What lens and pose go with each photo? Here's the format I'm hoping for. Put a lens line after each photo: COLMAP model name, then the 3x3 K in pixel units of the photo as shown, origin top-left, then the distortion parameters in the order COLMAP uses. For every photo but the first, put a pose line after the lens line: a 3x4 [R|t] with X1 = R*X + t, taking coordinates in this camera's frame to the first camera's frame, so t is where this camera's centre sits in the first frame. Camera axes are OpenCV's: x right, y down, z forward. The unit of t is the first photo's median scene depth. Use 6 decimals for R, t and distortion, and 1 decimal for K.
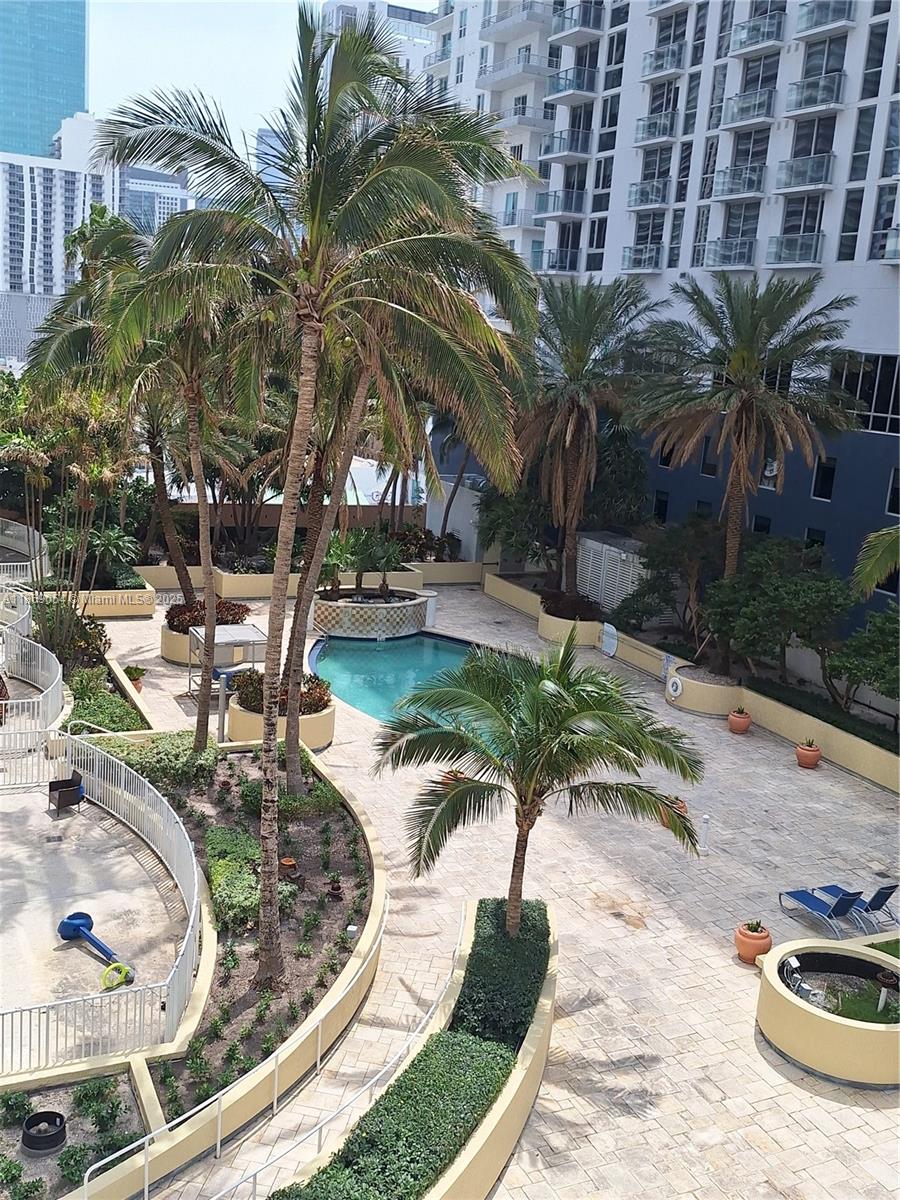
lens RADIAL K [[1189.5, 0, 449.6], [0, 1189.5, 600.7], [0, 0, 1]] dist [0.034921, 0.000000]
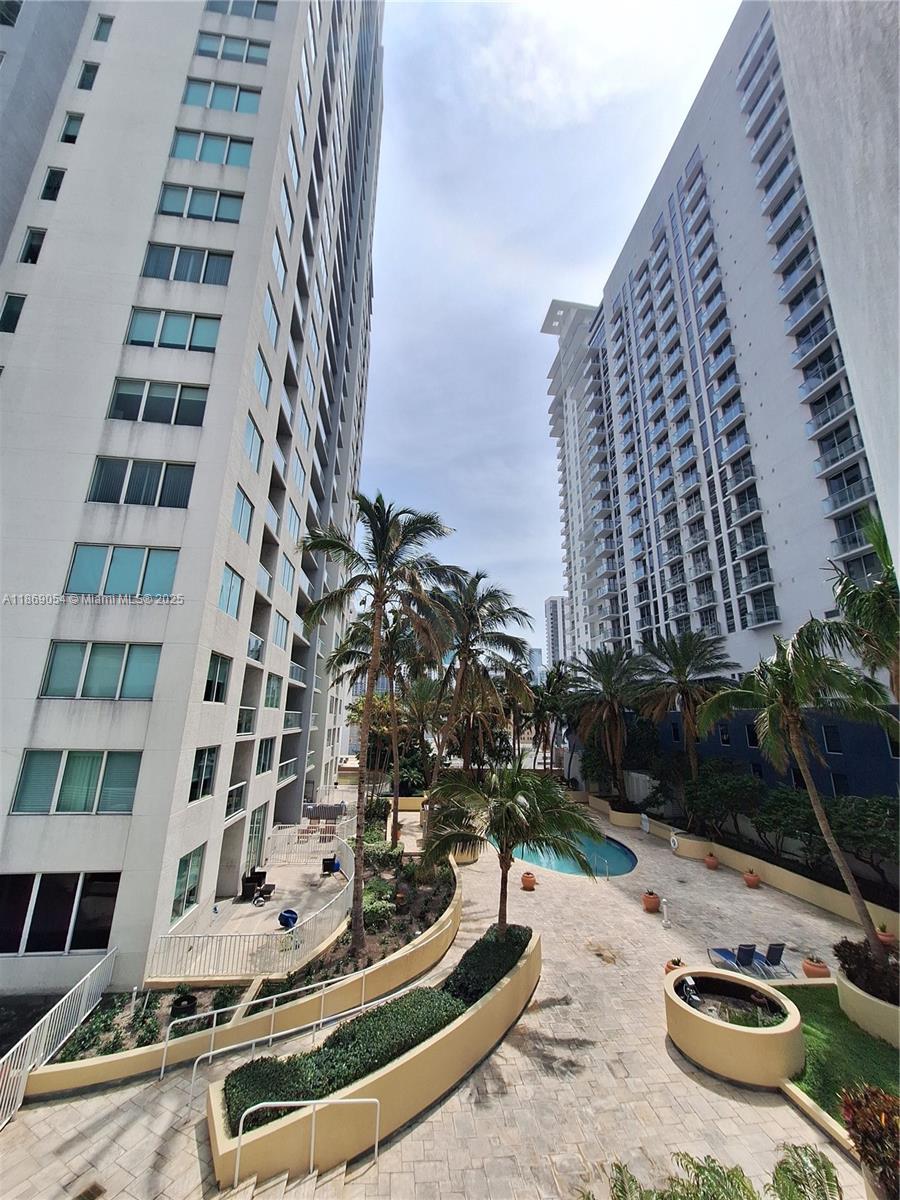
lens RADIAL K [[475.6, 0, 449.4], [0, 475.6, 595.7], [0, 0, 1]] dist [0.002394, 0.000319]
pose [[0.944170, -0.139470, -0.298481, 0.213960], [-0.017808, 0.883046, -0.468948, 0.137959], [0.328977, 0.448082, 0.831262, 0.155761]]
